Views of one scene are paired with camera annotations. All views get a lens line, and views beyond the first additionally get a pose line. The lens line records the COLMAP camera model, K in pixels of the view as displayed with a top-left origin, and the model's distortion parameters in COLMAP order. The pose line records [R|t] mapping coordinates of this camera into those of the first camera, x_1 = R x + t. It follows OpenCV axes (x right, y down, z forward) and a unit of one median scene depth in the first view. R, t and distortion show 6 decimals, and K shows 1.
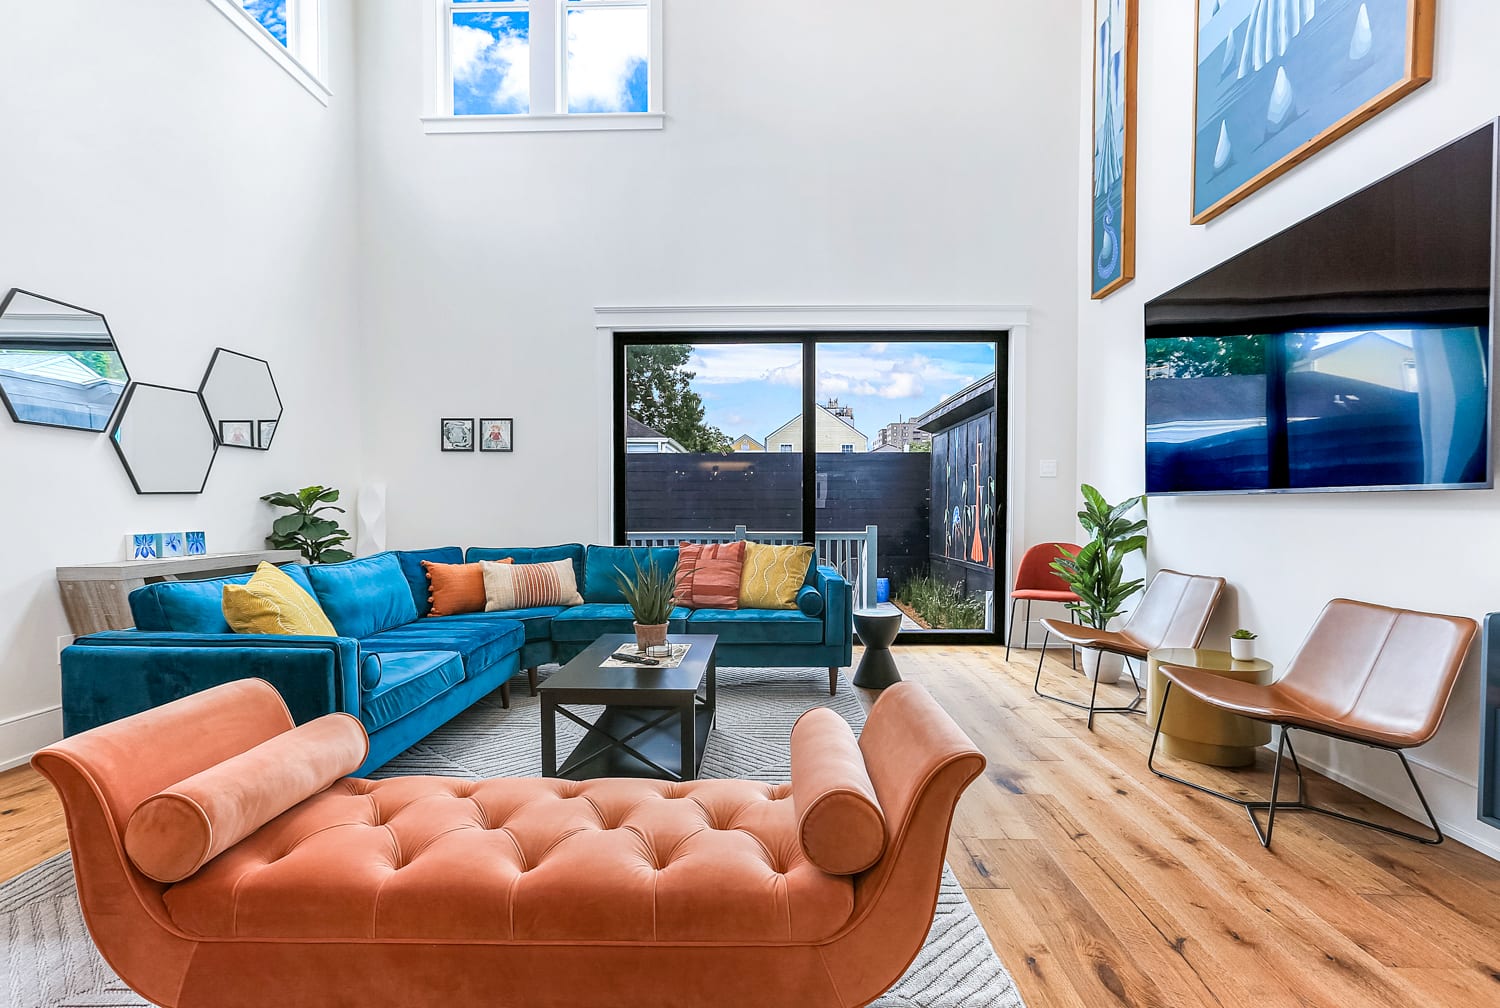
lens RADIAL K [[700.0, 0, 755.7], [0, 700.0, 525.0], [0, 0, 1]] dist [0.001618, 0.002050]
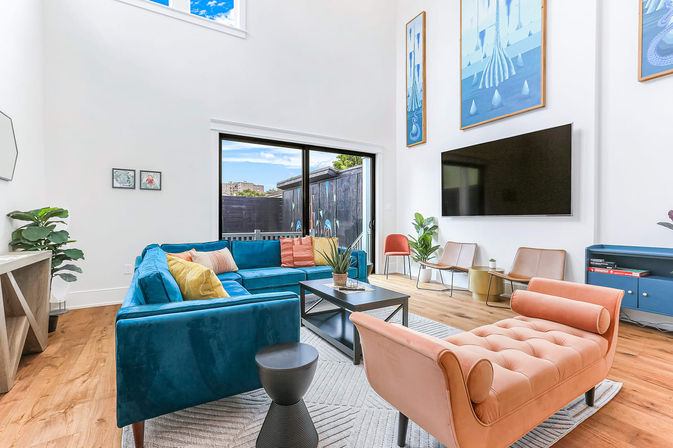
lens RADIAL K [[311.4, 0, 333.0], [0, 311.4, 223.0], [0, 0, 1]] dist [-0.015674, 0.007360]
pose [[0.852674, -0.002338, 0.522438, -0.471295], [0.013700, 0.999746, -0.017885, -0.000588], [-0.522264, 0.022408, 0.852489, 0.111754]]
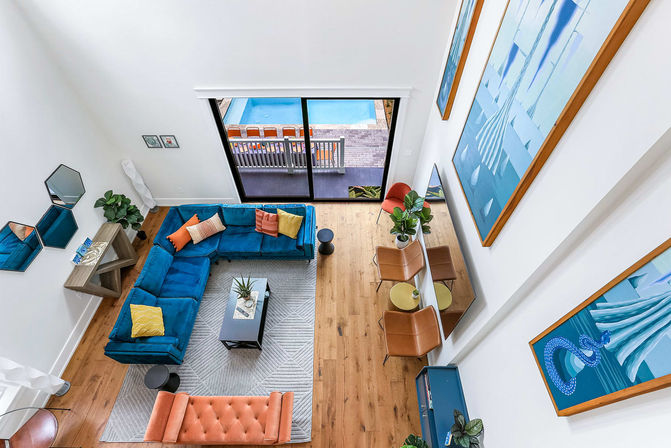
lens RADIAL K [[310.5, 0, 337.2], [0, 310.5, 220.1], [0, 0, 1]] dist [-0.015674, 0.007360]
pose [[0.999966, -0.004523, 0.006845, 0.204126], [-0.002008, 0.673938, 0.738785, -0.854092], [-0.007955, -0.738774, 0.673907, 0.156859]]
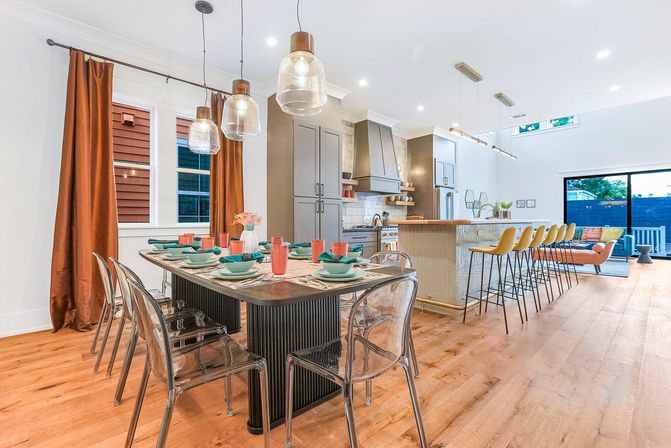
lens RADIAL K [[310.5, 0, 329.2], [0, 310.5, 222.0], [0, 0, 1]] dist [-0.015674, 0.007360]
pose [[0.685479, 0.001127, -0.728091, 0.213473], [-0.020455, 0.999634, -0.017711, 0.056640], [0.727805, 0.027034, 0.685251, -1.526609]]
